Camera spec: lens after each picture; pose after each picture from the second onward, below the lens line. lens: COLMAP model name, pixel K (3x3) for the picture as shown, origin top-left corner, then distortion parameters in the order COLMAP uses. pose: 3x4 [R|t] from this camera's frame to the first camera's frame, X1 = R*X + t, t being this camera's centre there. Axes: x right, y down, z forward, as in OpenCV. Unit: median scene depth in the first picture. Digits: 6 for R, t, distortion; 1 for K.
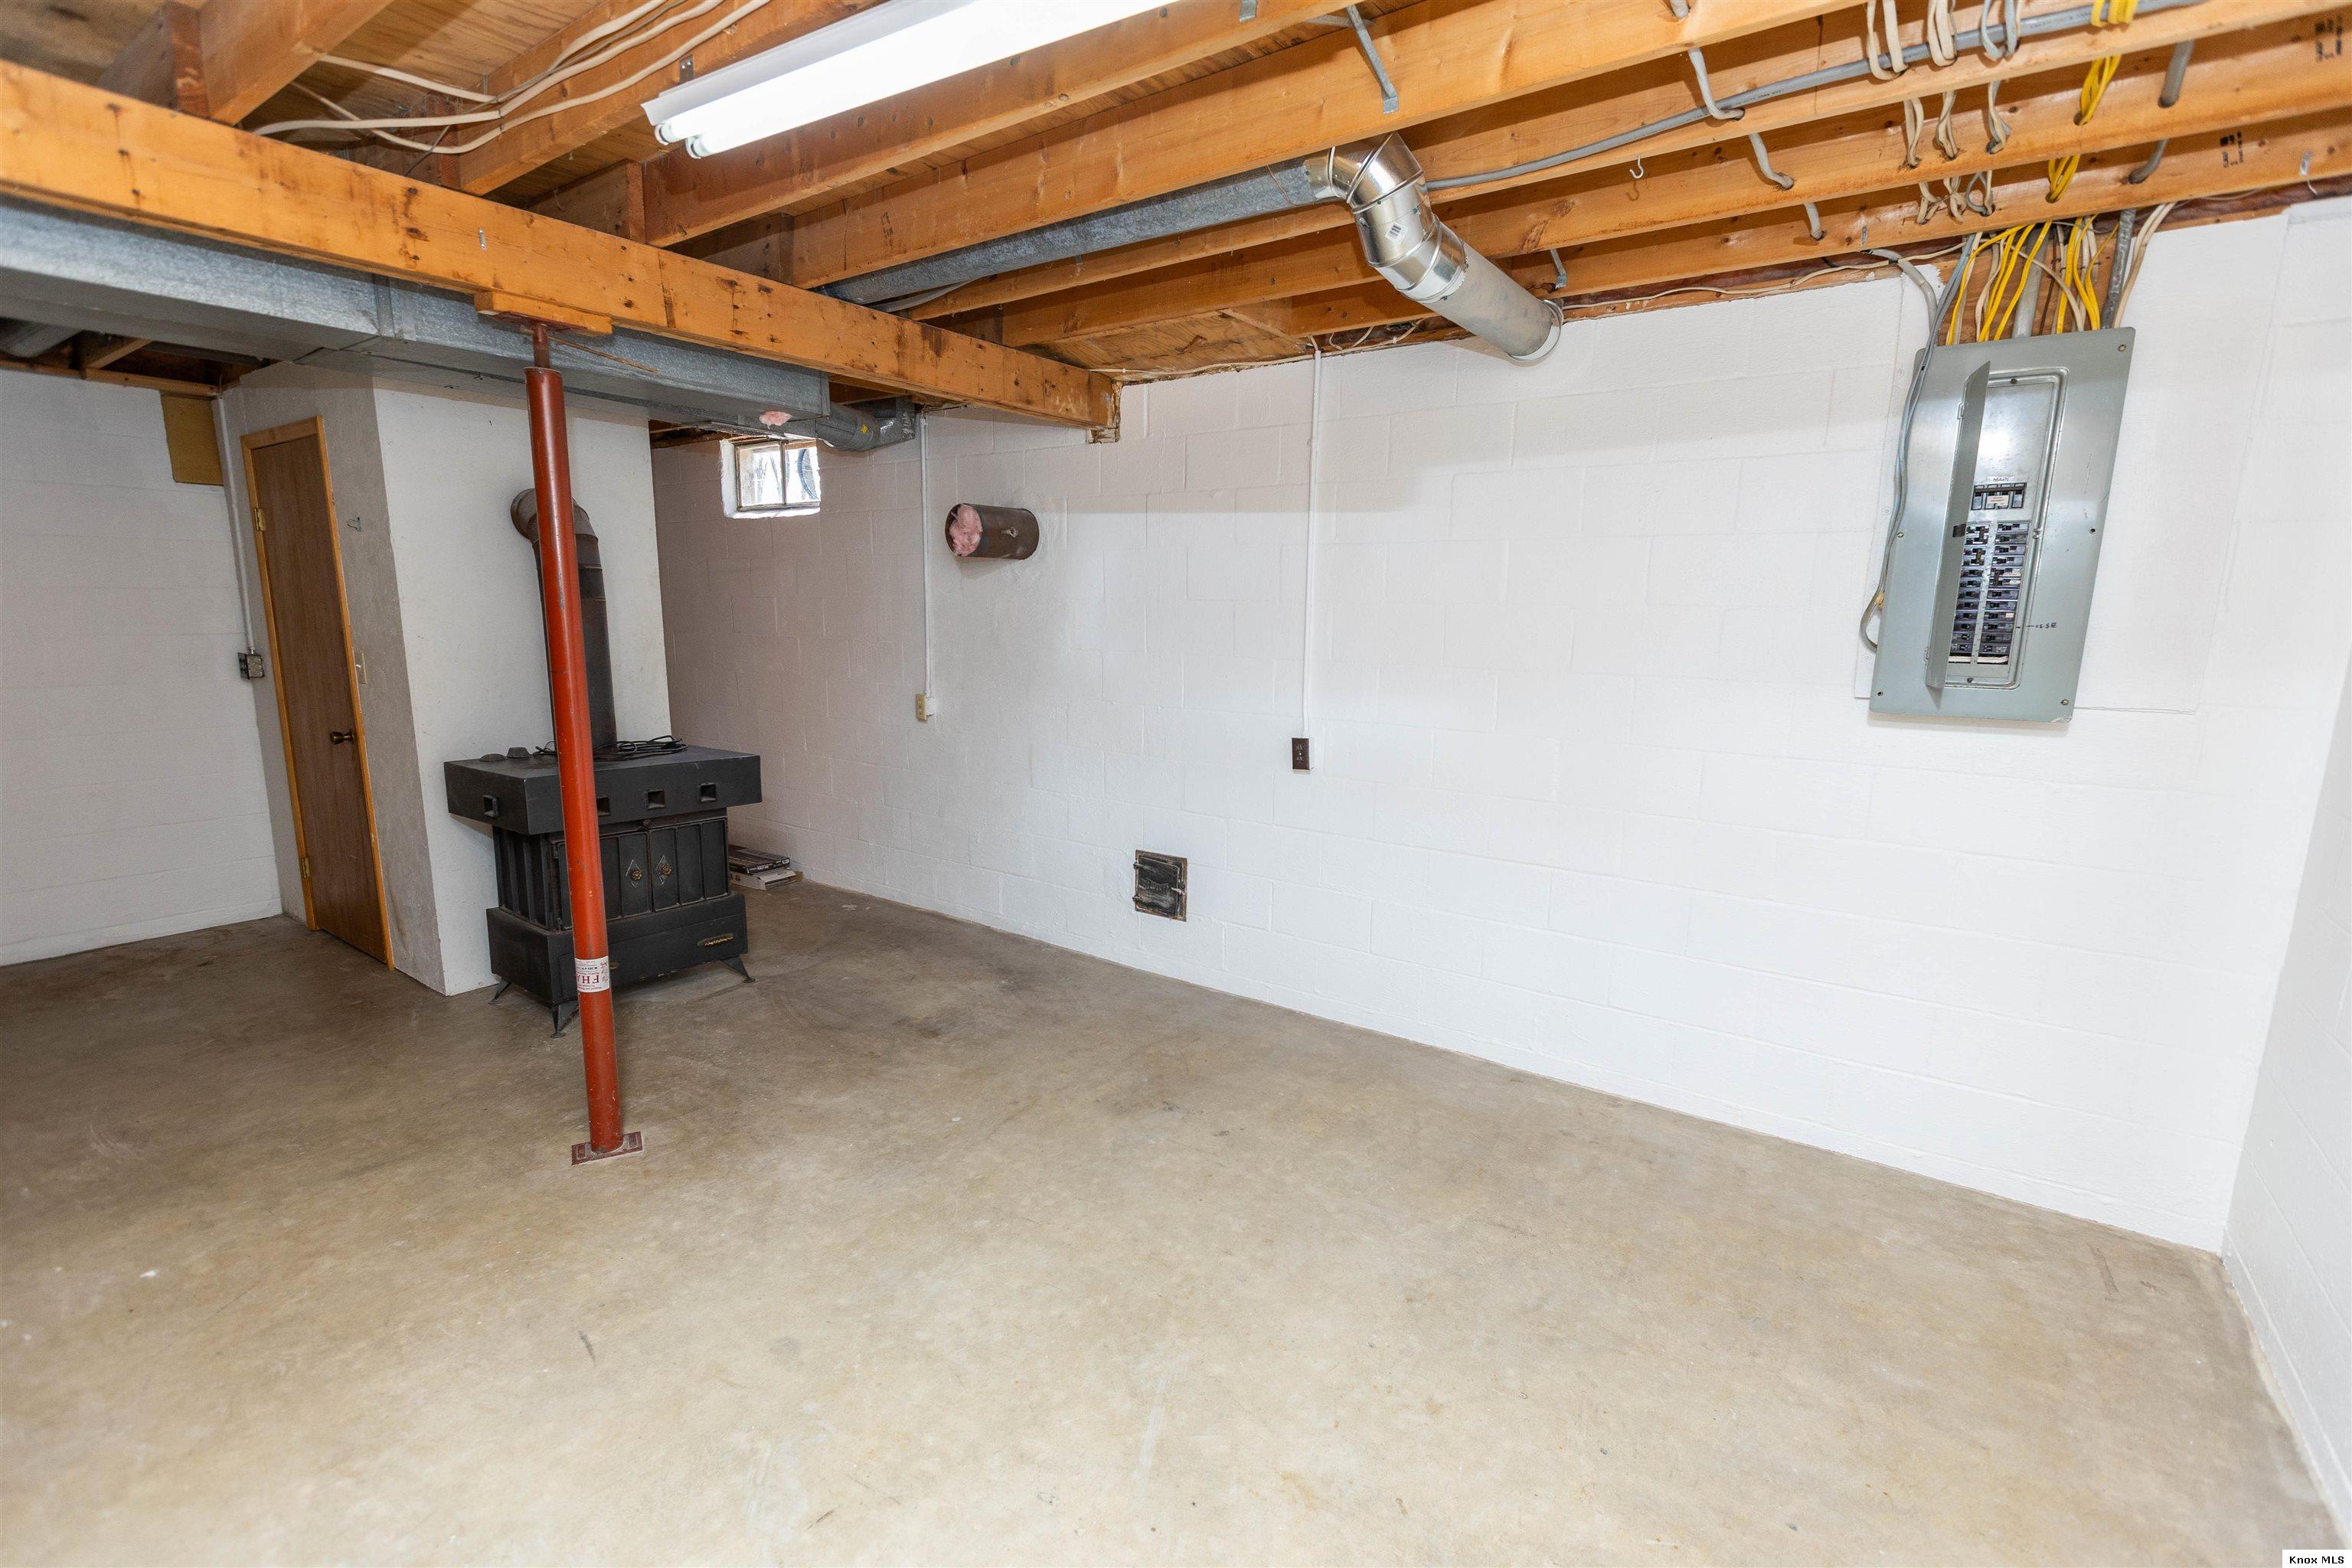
lens RADIAL K [[1047.7, 0, 1179.9], [0, 1047.7, 793.6], [0, 0, 1]] dist [-0.000014, 0.000002]
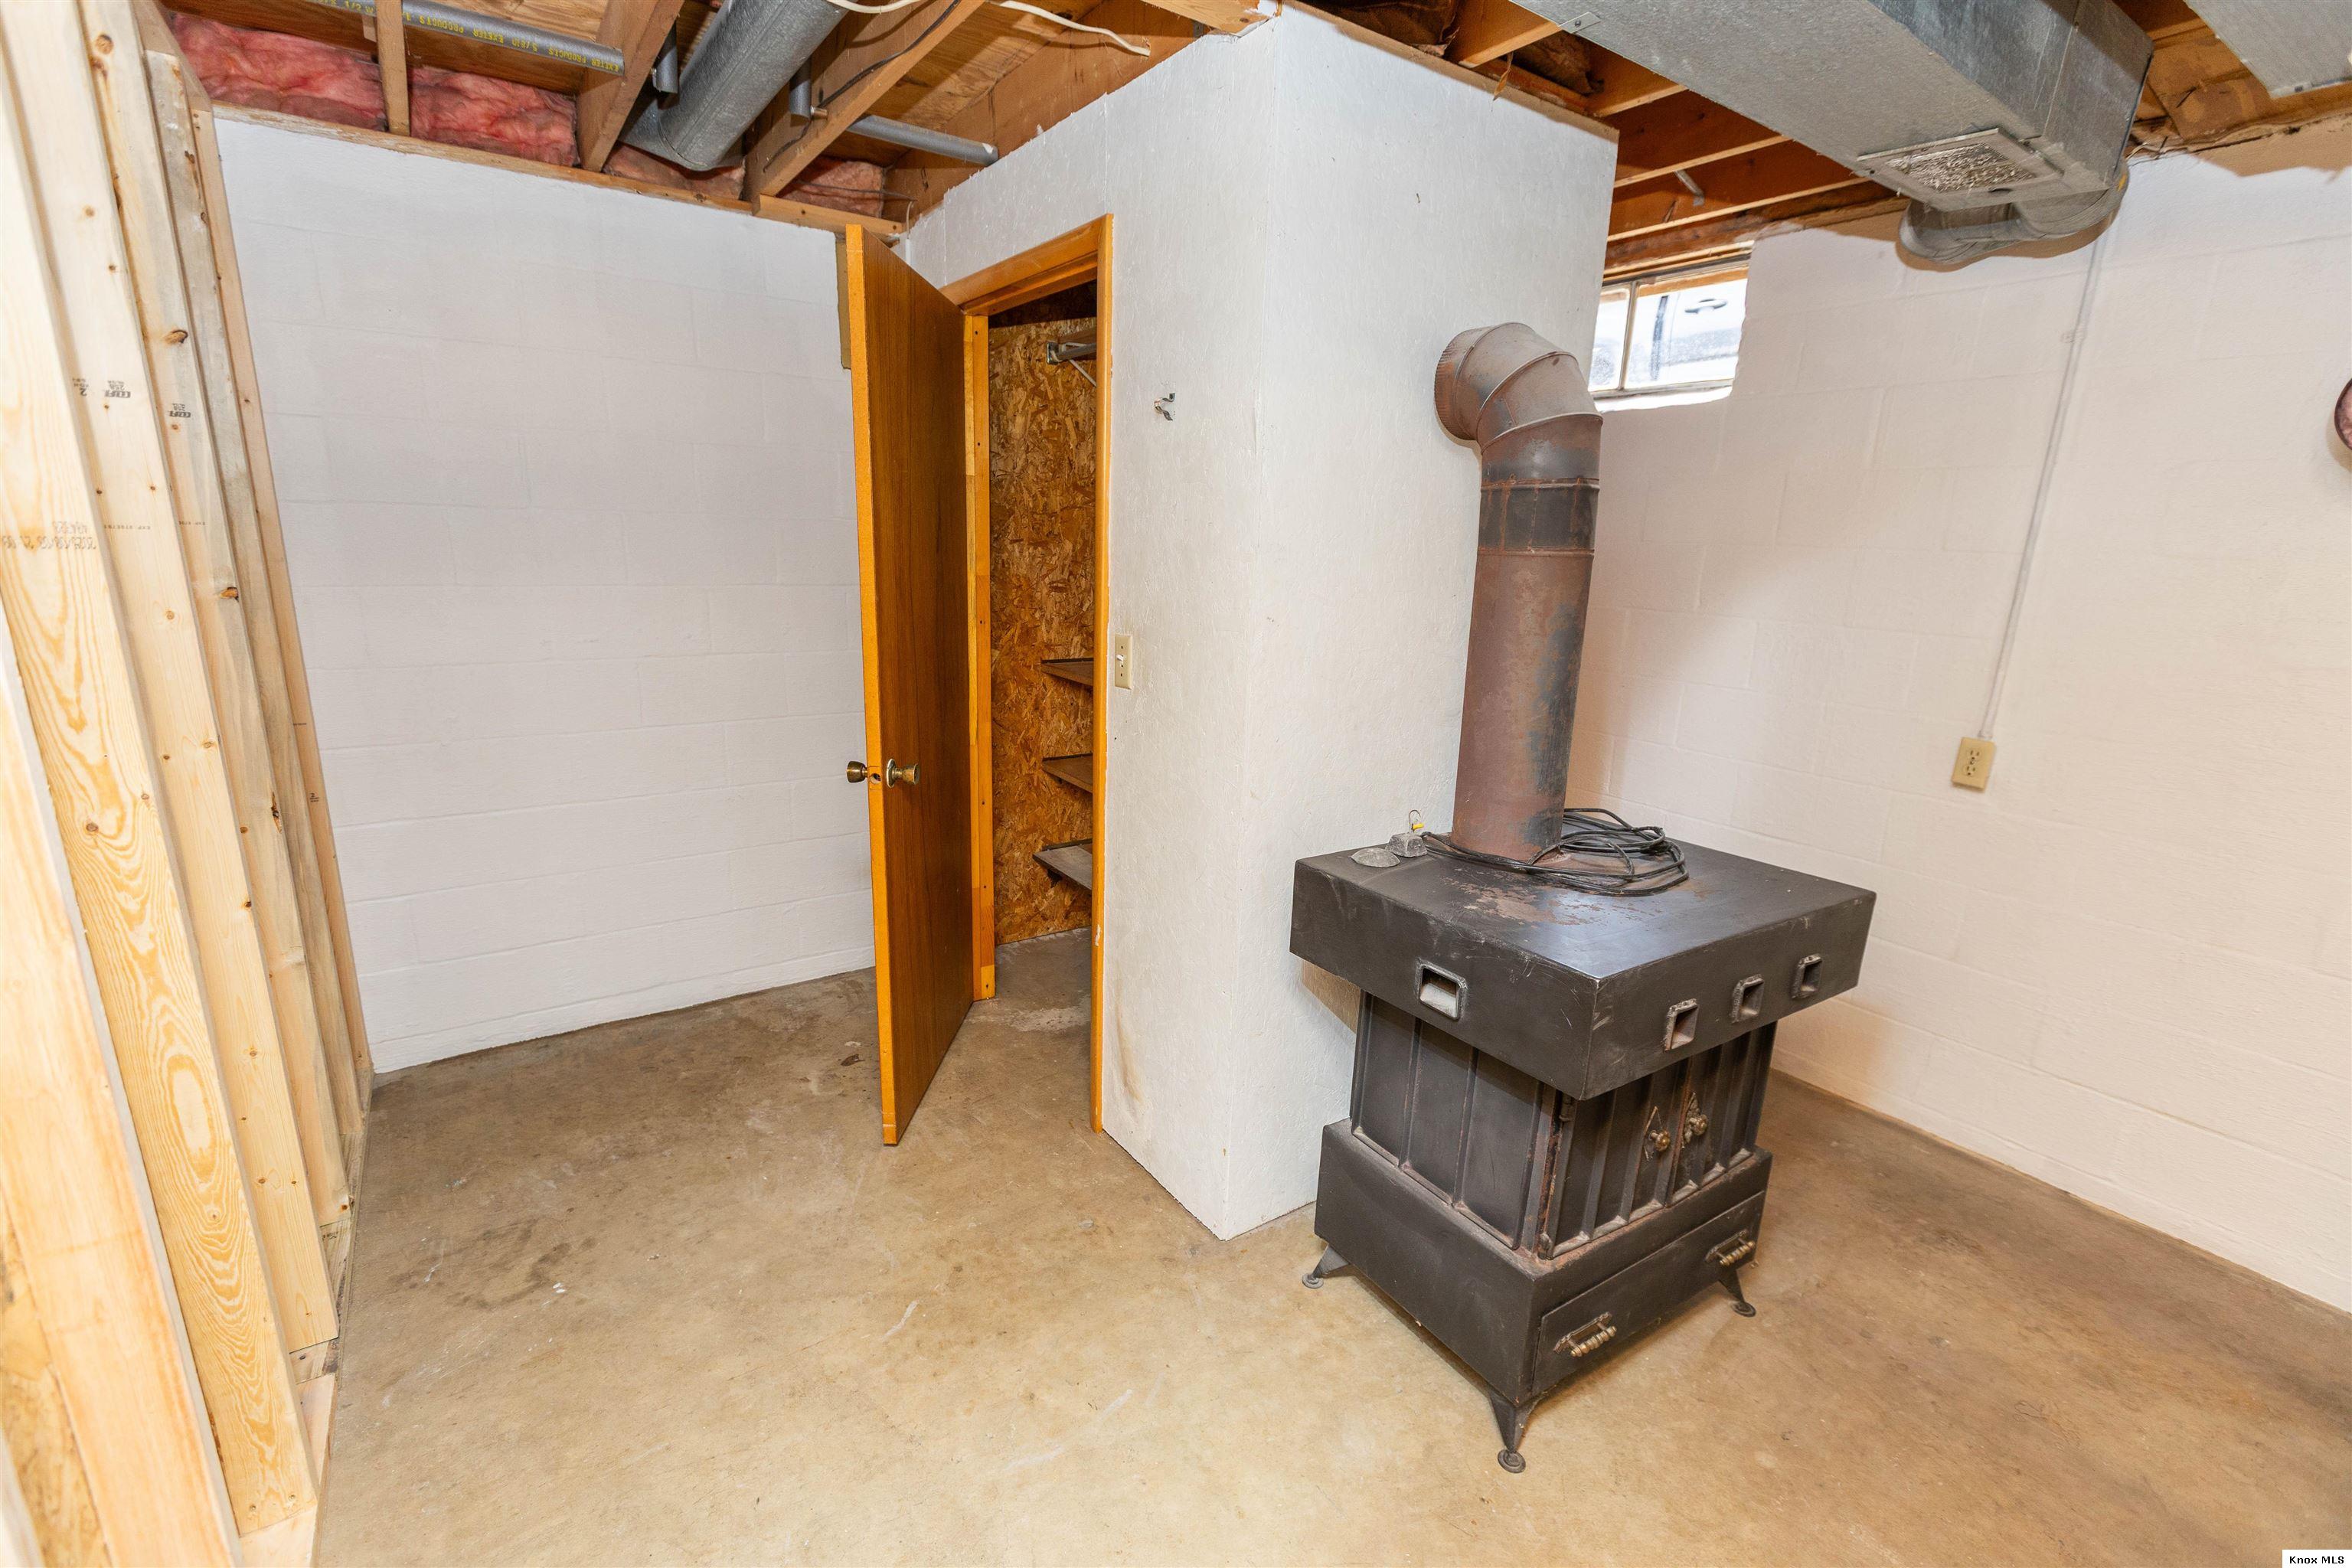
lens RADIAL K [[1047.7, 0, 1178.1], [0, 1047.7, 792.2], [0, 0, 1]] dist [-0.000014, 0.000002]
pose [[0.937698, 0.099165, -0.332999, -0.564361], [-0.079595, 0.994228, 0.071944, -0.094258], [0.338211, -0.040956, 0.940179, 0.466986]]
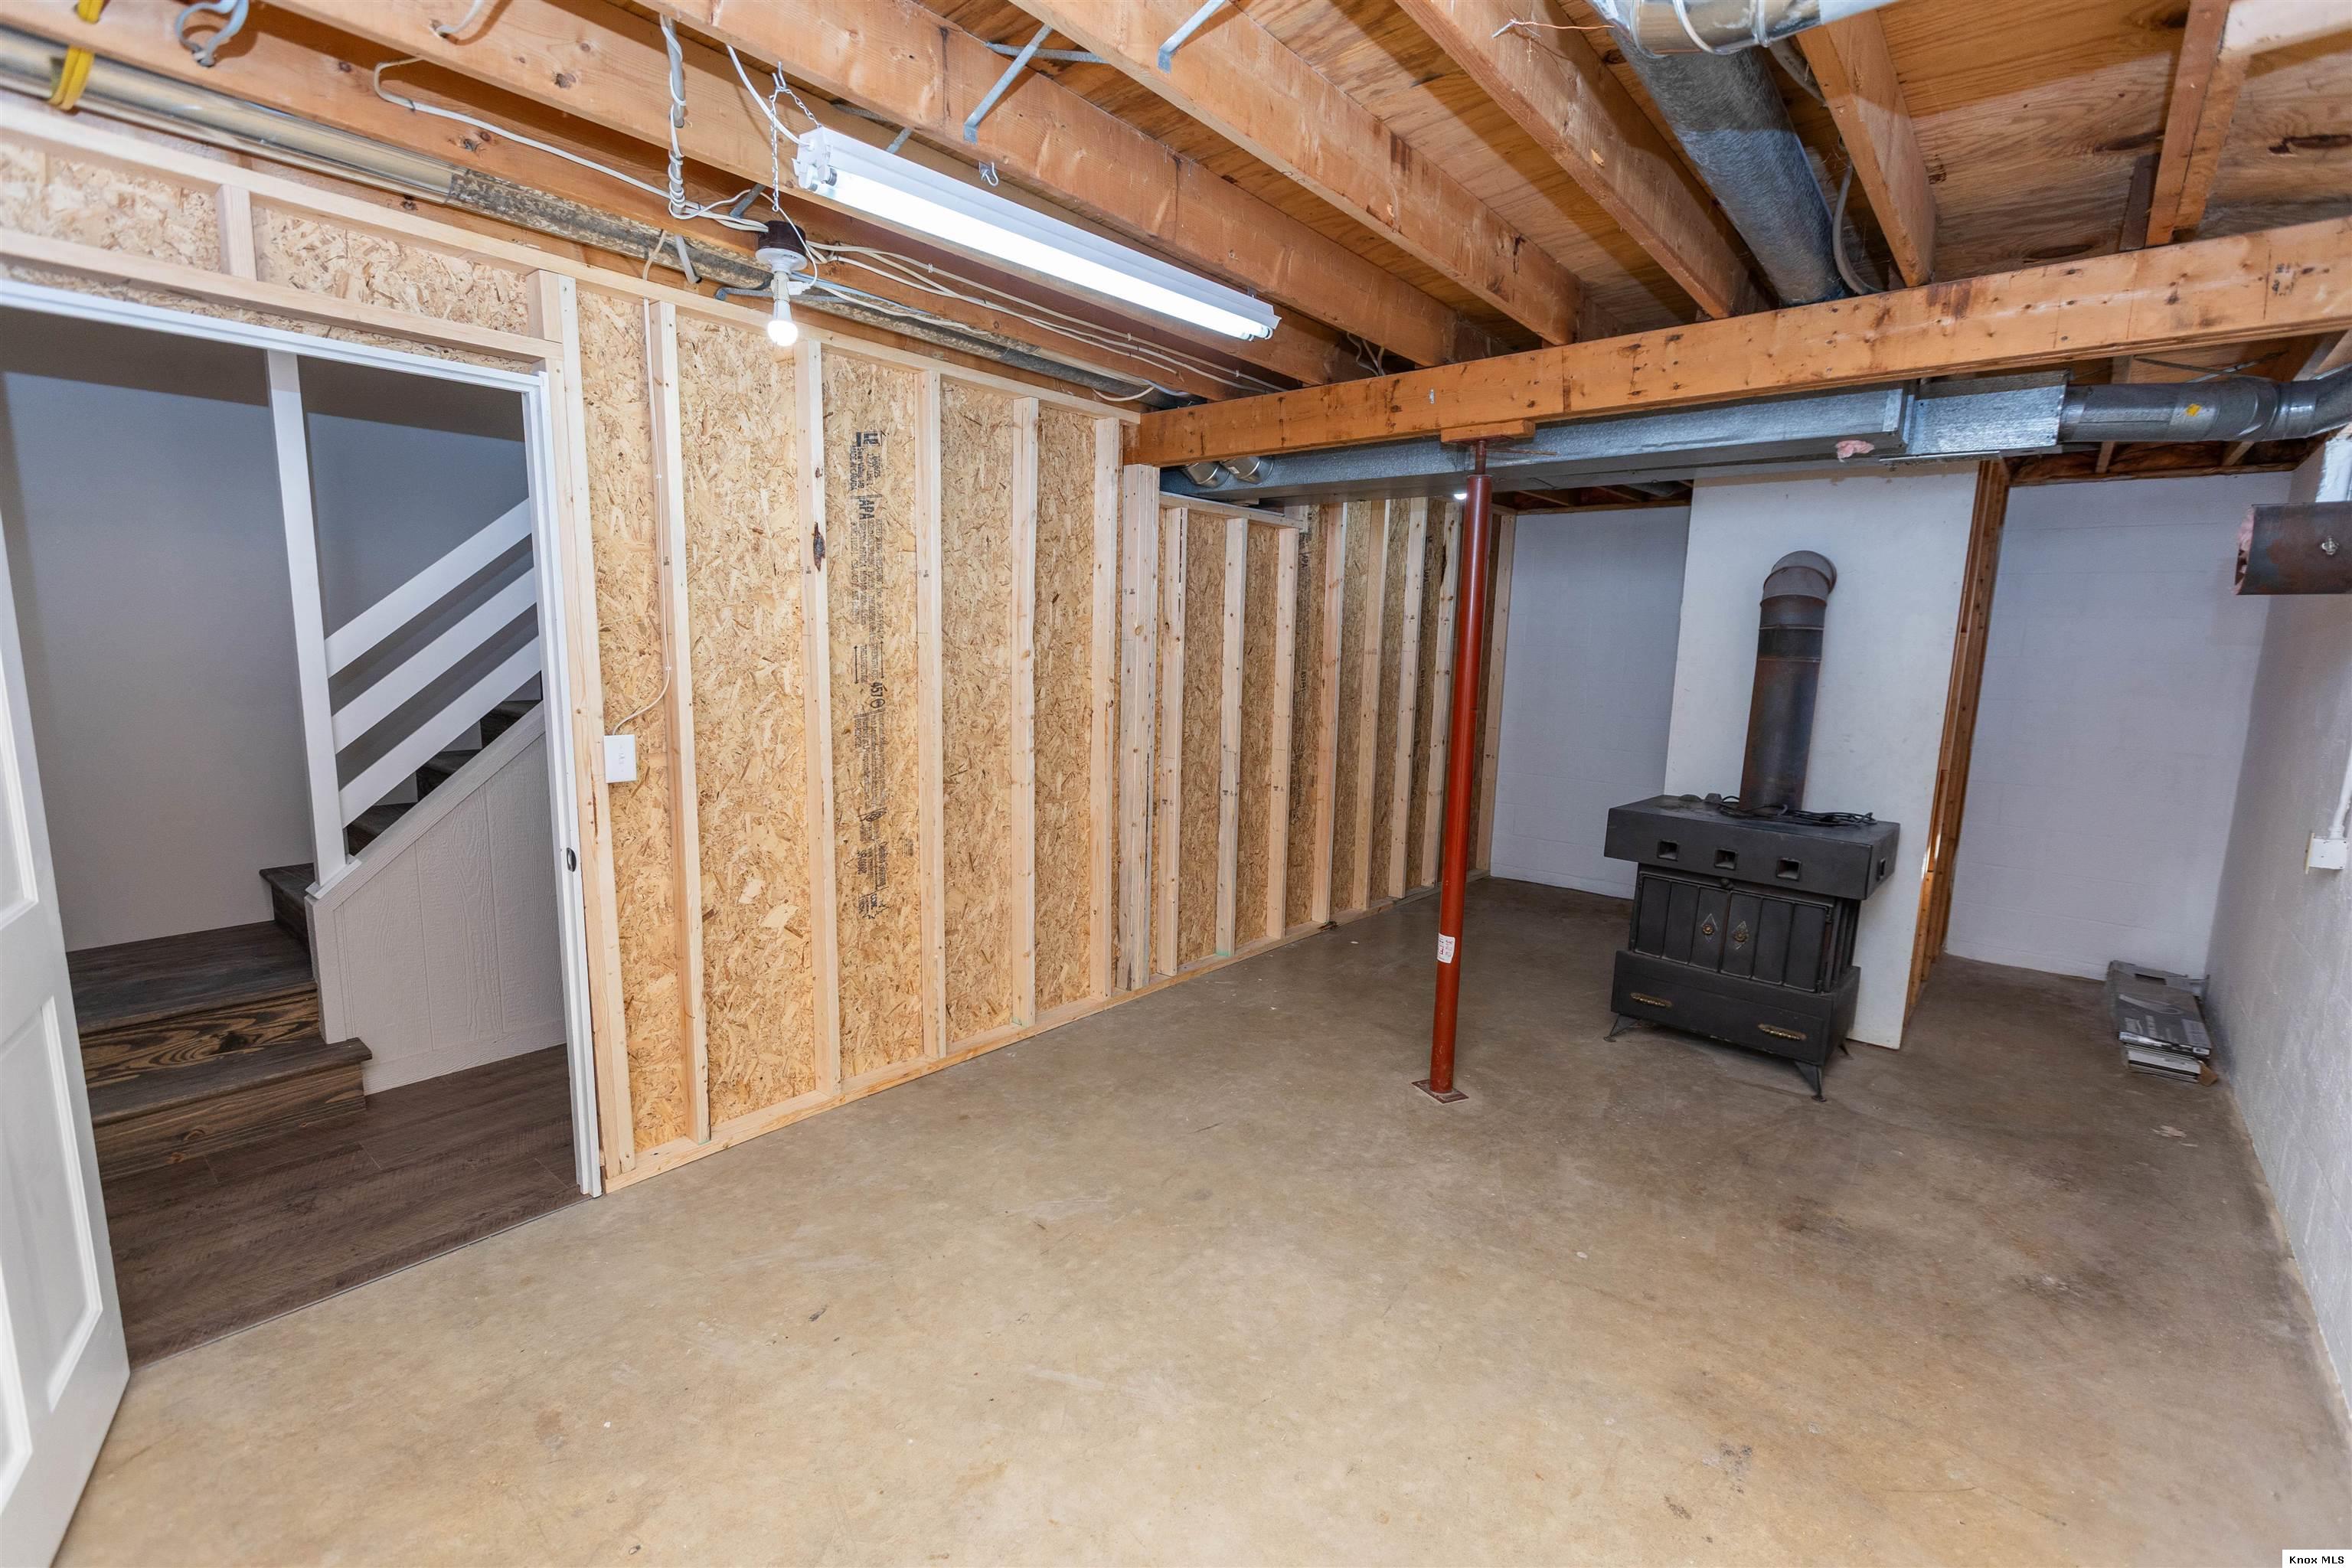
lens RADIAL K [[1047.7, 0, 1173.6], [0, 1047.7, 792.0], [0, 0, 1]] dist [-0.000014, 0.000002]
pose [[-0.099524, 0.128464, -0.986708, 0.493107], [-0.201931, 0.968389, 0.146447, -0.090893], [0.974330, 0.213821, -0.070437, 0.525275]]
